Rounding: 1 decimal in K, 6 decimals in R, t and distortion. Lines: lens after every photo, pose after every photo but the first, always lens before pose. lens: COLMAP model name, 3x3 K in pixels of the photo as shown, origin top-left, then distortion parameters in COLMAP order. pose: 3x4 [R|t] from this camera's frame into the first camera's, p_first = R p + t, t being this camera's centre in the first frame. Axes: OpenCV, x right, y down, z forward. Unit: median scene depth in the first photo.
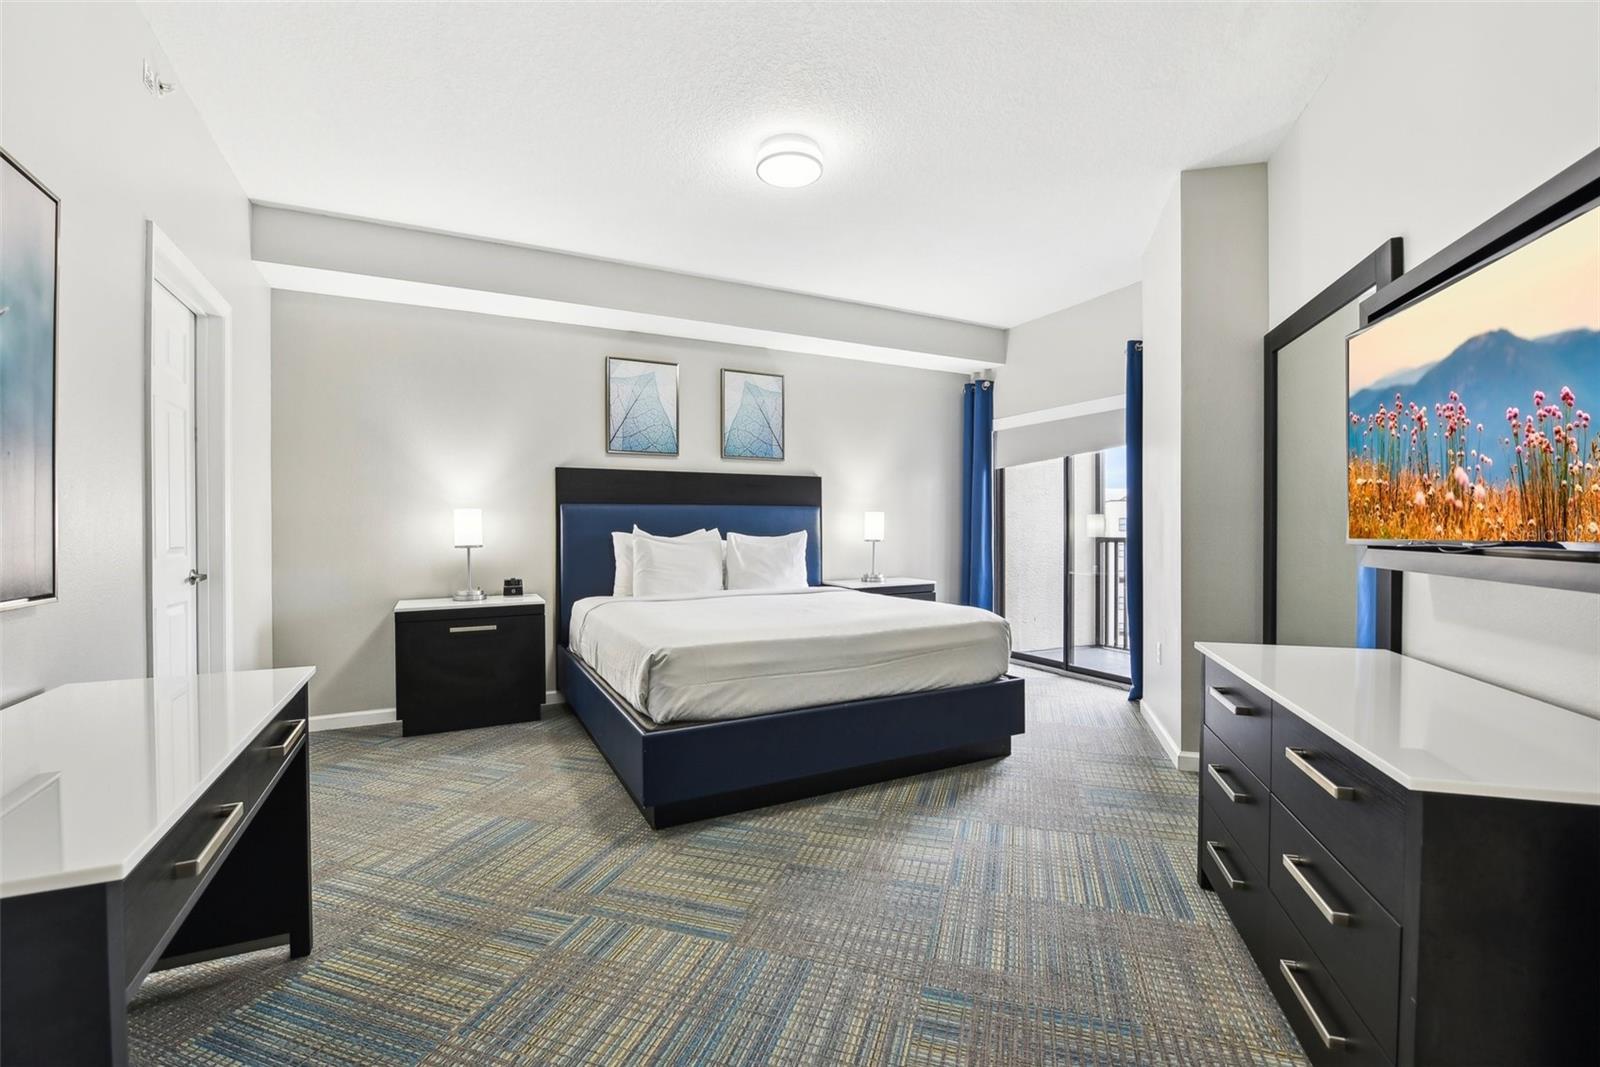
lens RADIAL K [[672.4, 0, 796.1], [0, 672.4, 533.1], [0, 0, 1]] dist [-0.012134, -0.002897]
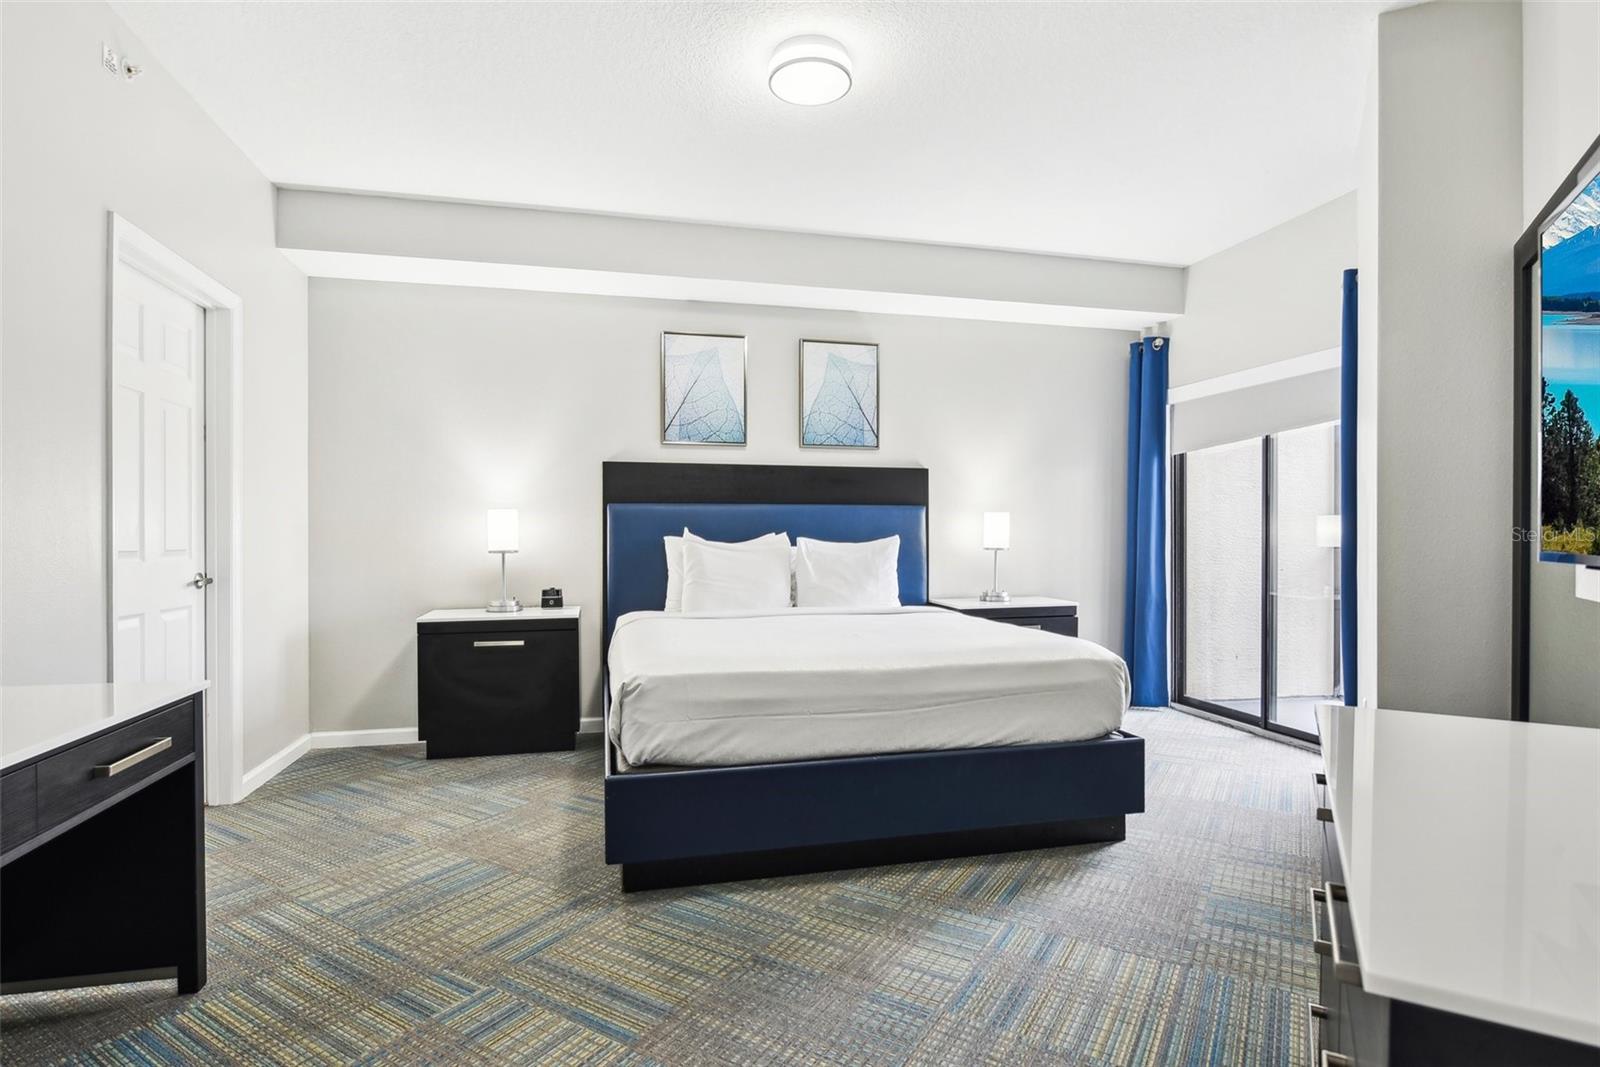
lens RADIAL K [[798.4, 0, 813.5], [0, 798.4, 542.4], [0, 0, 1]] dist [-0.006438, -0.001466]
pose [[0.973268, 0.007380, -0.229554, 0.170728], [-0.006181, 0.999963, 0.005940, -0.001128], [0.229589, -0.004362, 0.973278, 0.061496]]
